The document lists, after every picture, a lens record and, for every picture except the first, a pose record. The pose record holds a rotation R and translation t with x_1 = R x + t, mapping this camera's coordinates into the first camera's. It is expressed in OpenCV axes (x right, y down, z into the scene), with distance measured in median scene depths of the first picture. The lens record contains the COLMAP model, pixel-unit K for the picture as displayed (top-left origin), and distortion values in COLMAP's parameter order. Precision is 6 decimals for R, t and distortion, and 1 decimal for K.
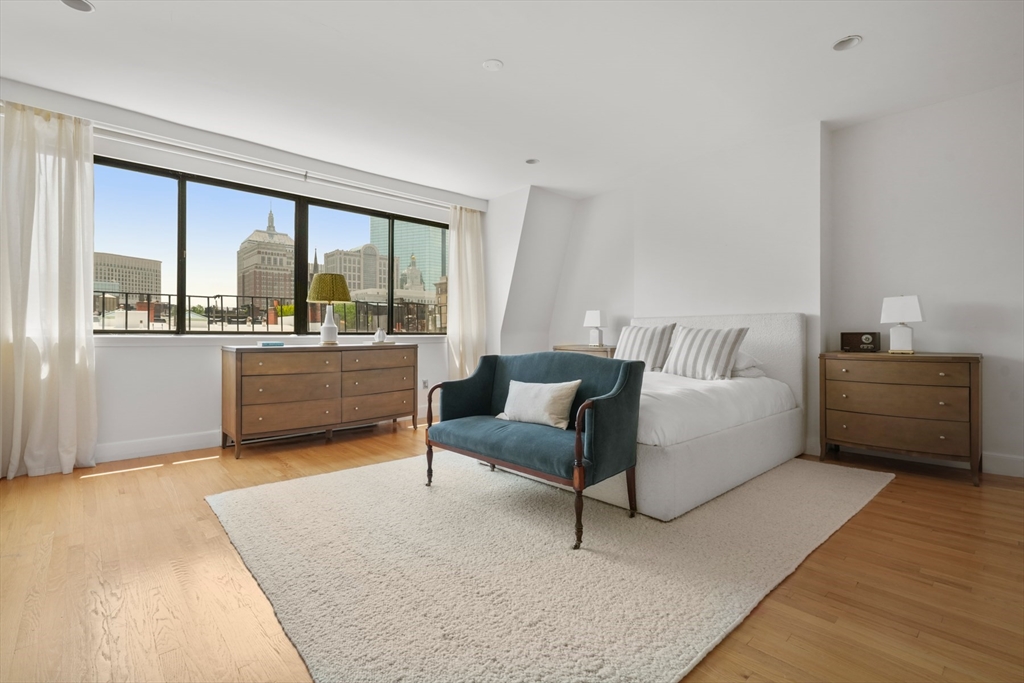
lens RADIAL K [[455.4, 0, 508.8], [0, 455.4, 328.3], [0, 0, 1]] dist [0.001875, 0.000413]
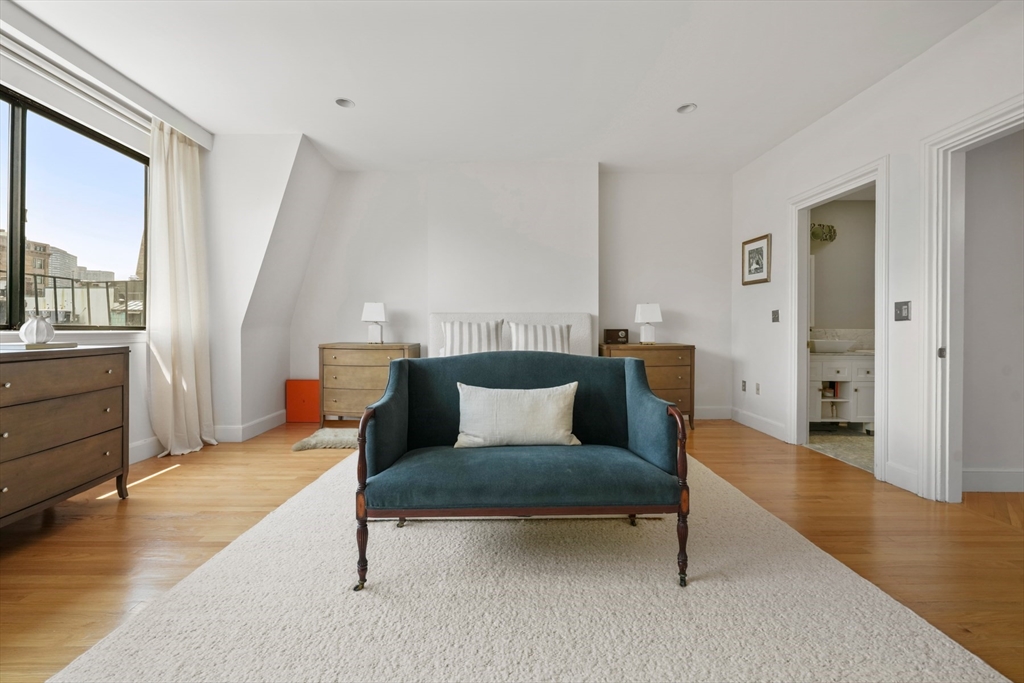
lens RADIAL K [[434.6, 0, 502.6], [0, 434.6, 322.2], [0, 0, 1]] dist [0.002136, -0.001459]
pose [[0.675143, 0.018935, 0.737444, -0.338952], [-0.009971, 0.999813, -0.016543, 0.011634], [-0.737619, 0.003816, 0.675206, 0.357784]]
